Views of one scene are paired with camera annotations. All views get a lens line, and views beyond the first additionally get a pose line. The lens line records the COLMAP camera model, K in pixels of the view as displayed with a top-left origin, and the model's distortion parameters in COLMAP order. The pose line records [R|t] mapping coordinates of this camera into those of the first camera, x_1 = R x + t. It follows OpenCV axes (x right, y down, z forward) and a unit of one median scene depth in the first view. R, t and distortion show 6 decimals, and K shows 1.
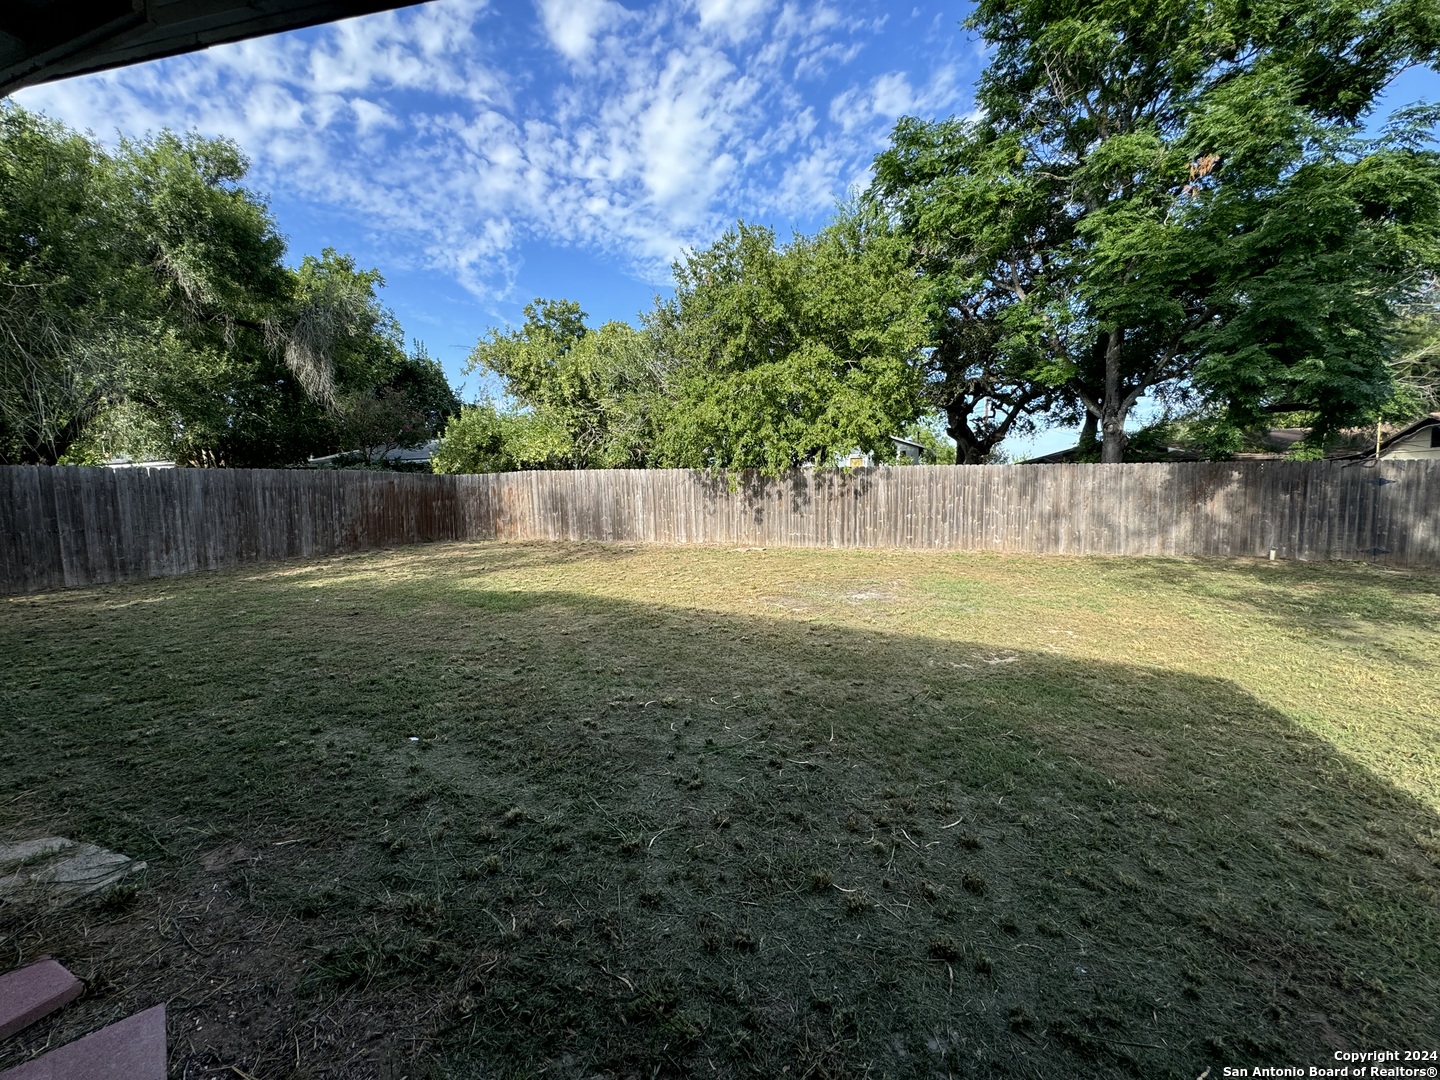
lens RADIAL K [[577.7, 0, 721.9], [0, 577.7, 536.1], [0, 0, 1]] dist [0.000958, 0.000190]
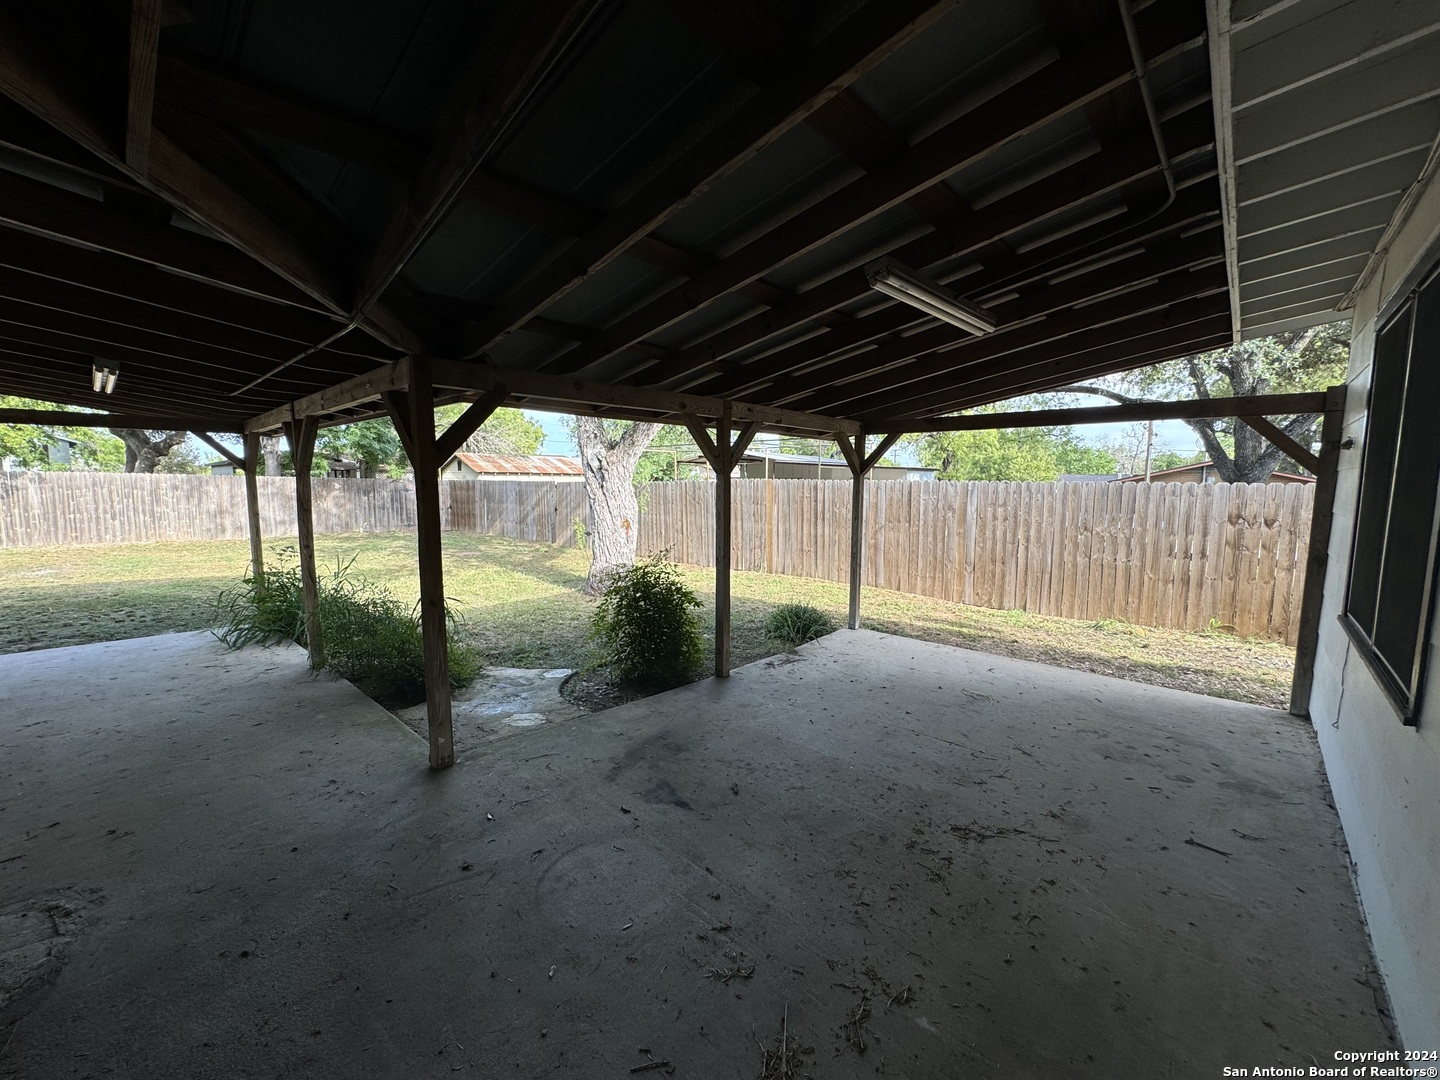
lens RADIAL K [[577.7, 0, 721.8], [0, 577.7, 542.2], [0, 0, 1]] dist [0.000958, 0.000190]
pose [[0.350060, -0.073276, 0.933857, -0.304321], [0.077666, 0.995774, 0.049021, 0.061165], [-0.933502, 0.055368, 0.354272, -0.614502]]
